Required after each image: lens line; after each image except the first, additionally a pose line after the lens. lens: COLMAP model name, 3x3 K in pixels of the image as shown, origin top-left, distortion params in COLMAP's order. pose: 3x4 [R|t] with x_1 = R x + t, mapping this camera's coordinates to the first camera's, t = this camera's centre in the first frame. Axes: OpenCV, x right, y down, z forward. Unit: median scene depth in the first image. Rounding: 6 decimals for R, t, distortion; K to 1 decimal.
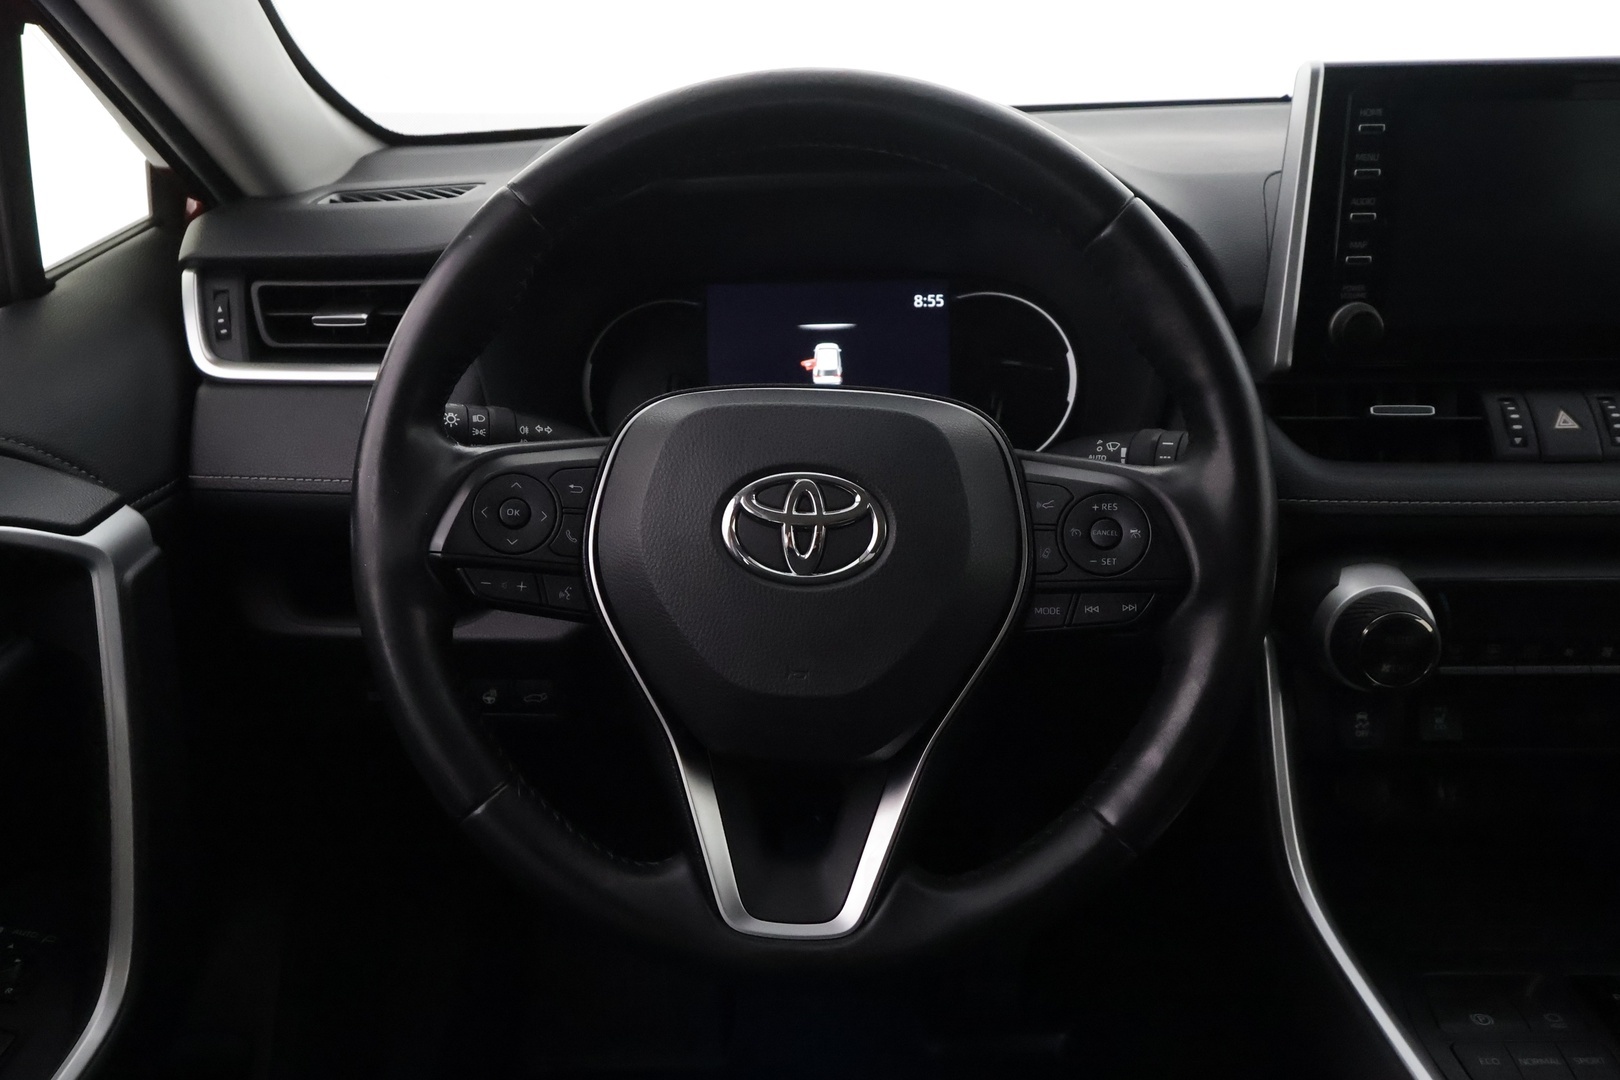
lens RADIAL K [[1291.3, 0, 810.0], [0, 1291.3, 538.7], [0, 0, 1]] dist [0.008539, -0.011824]
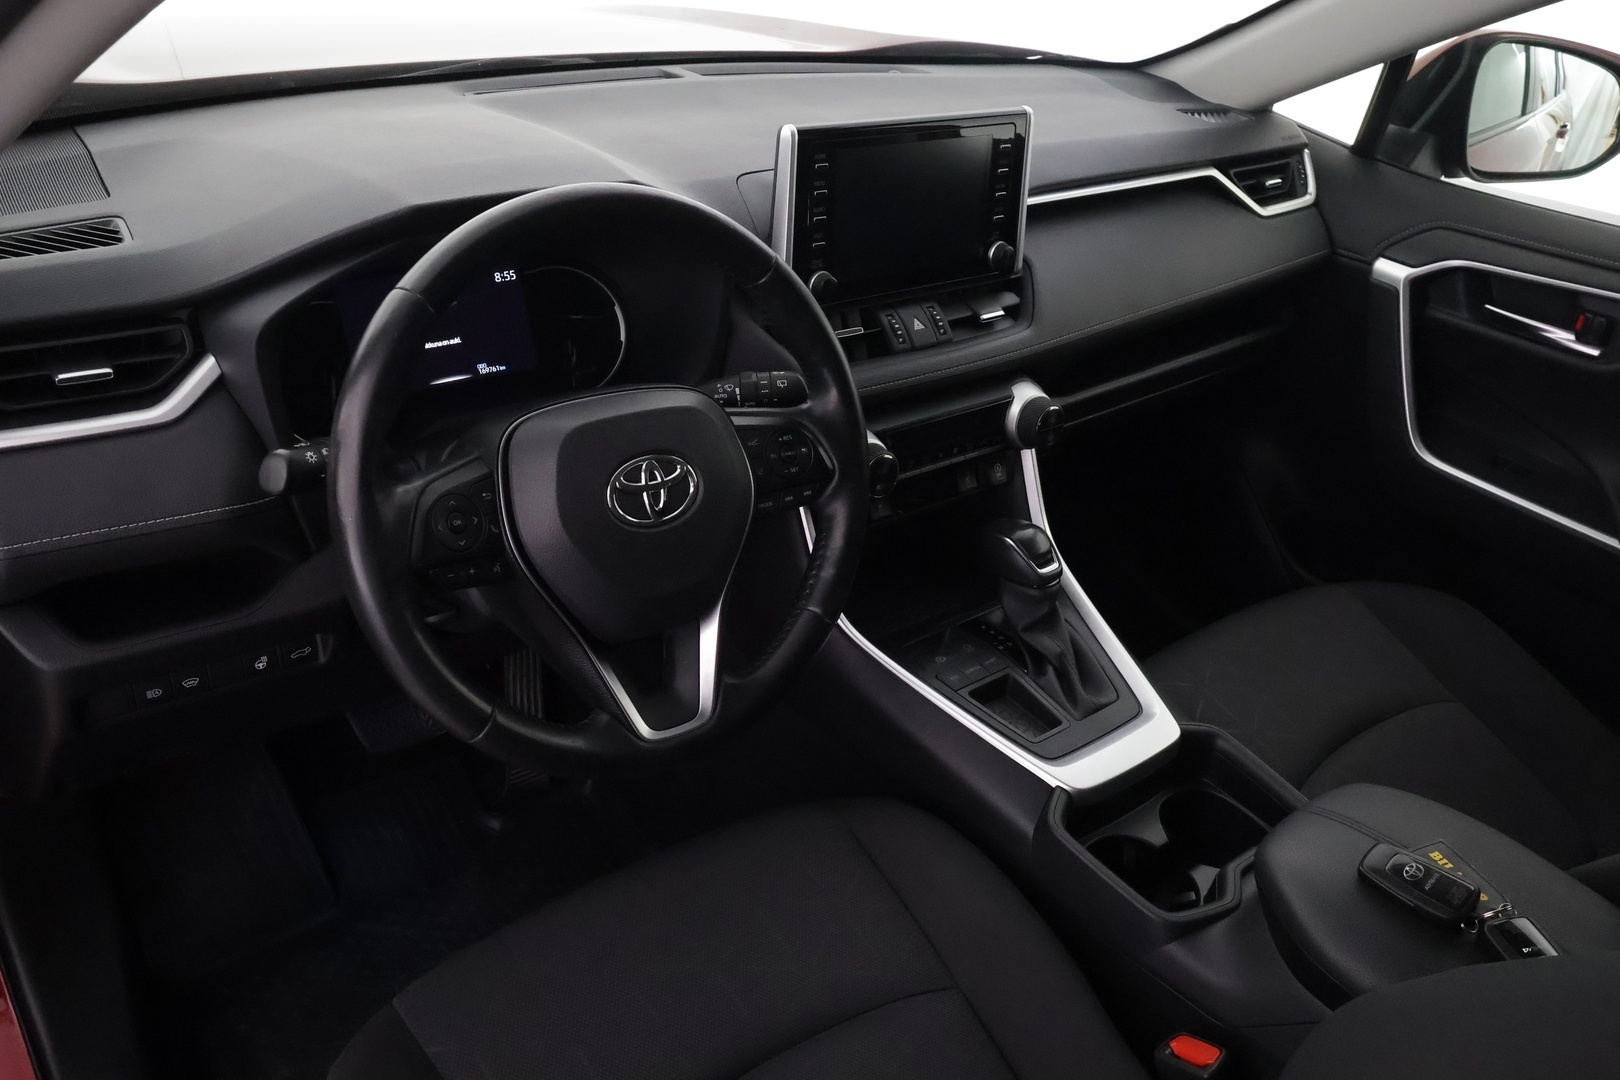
lens RADIAL K [[1291.3, 0, 809.8], [0, 1291.3, 536.2], [0, 0, 1]] dist [0.008539, -0.011824]
pose [[0.757892, -0.243918, 0.605065, -0.674625], [0.134694, 0.965995, 0.220704, -0.225739], [-0.638324, -0.085771, 0.764974, -0.278479]]
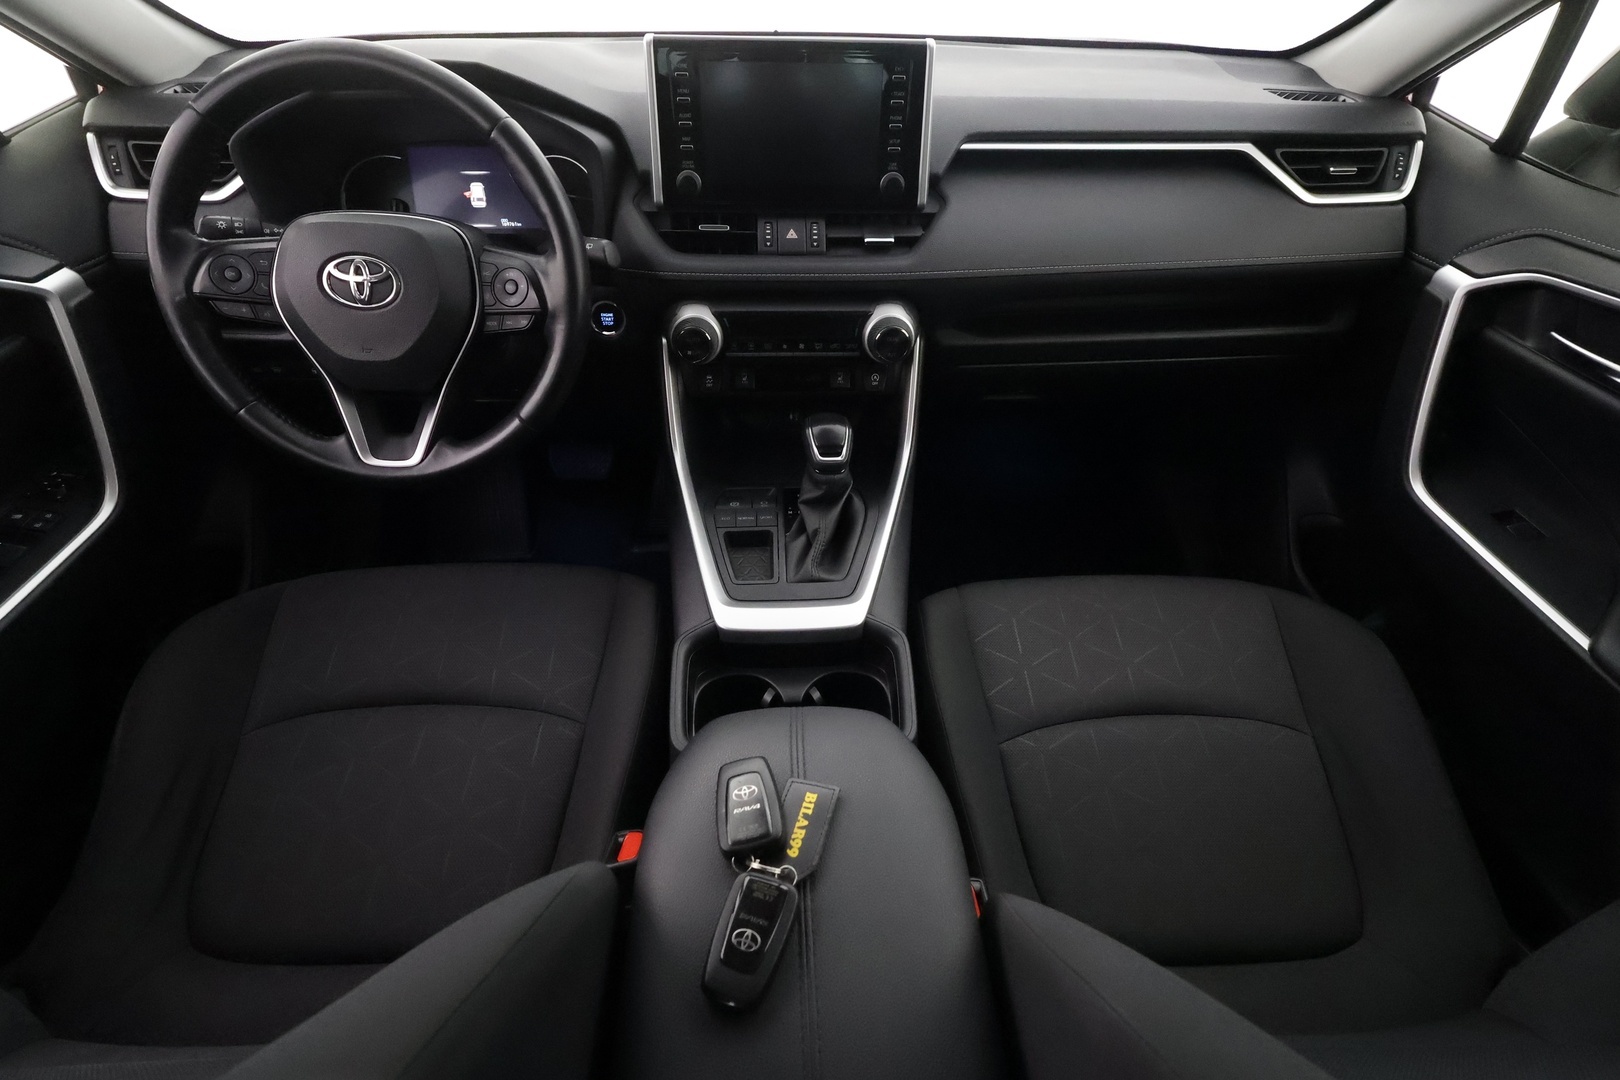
lens RADIAL K [[759.2, 0, 820.9], [0, 759.2, 546.0], [0, 0, 1]] dist [0.001298, 0.001325]
pose [[0.996741, -0.016516, 0.078958, 0.538499], [-0.009077, 0.949638, 0.313219, 0.003702], [-0.080154, -0.312915, 0.946393, -0.348670]]
